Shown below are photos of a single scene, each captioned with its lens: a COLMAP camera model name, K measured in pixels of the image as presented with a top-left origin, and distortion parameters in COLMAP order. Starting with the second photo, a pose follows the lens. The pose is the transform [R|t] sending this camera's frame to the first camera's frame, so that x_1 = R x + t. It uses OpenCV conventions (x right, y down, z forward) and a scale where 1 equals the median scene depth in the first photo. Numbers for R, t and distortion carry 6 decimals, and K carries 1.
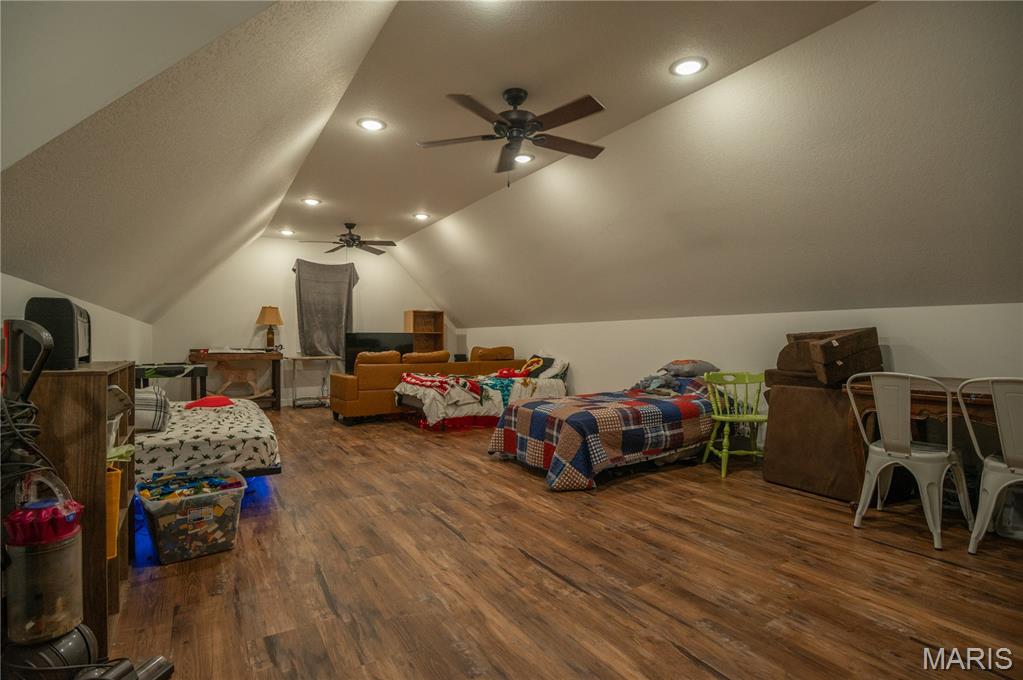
lens RADIAL K [[500.2, 0, 506.7], [0, 500.2, 335.2], [0, 0, 1]] dist [-0.001973, -0.000801]
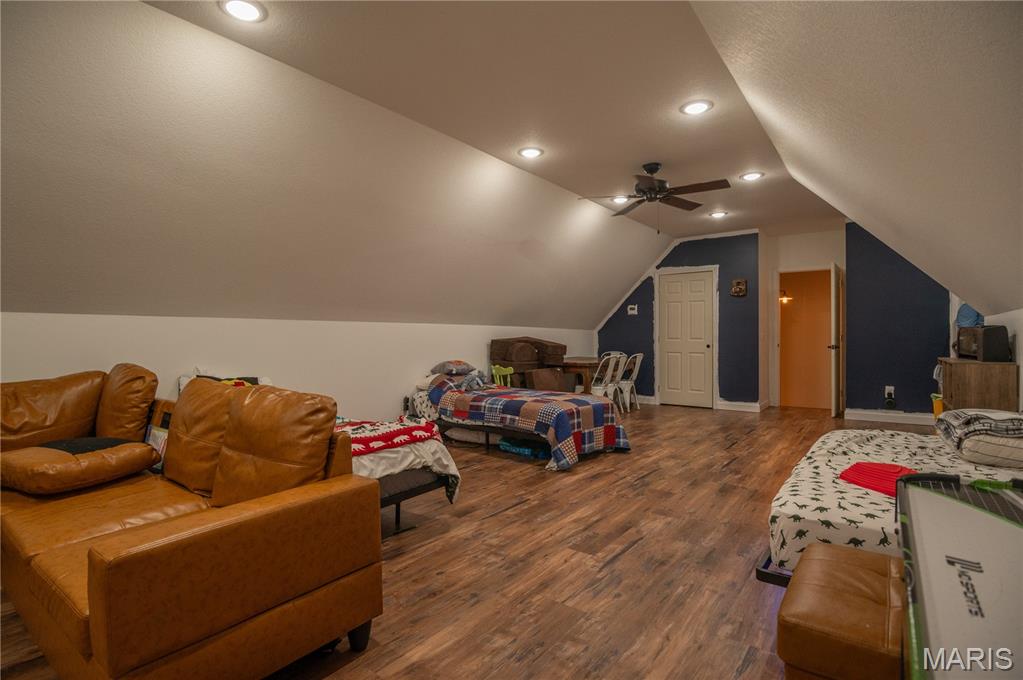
lens RADIAL K [[500.2, 0, 506.7], [0, 500.2, 335.2], [0, 0, 1]] dist [-0.001973, -0.000801]
pose [[-0.360031, 0.004070, 0.932931, -0.976877], [-0.008654, 0.999933, -0.007702, -0.002076], [-0.932900, -0.010847, -0.359972, 1.626283]]
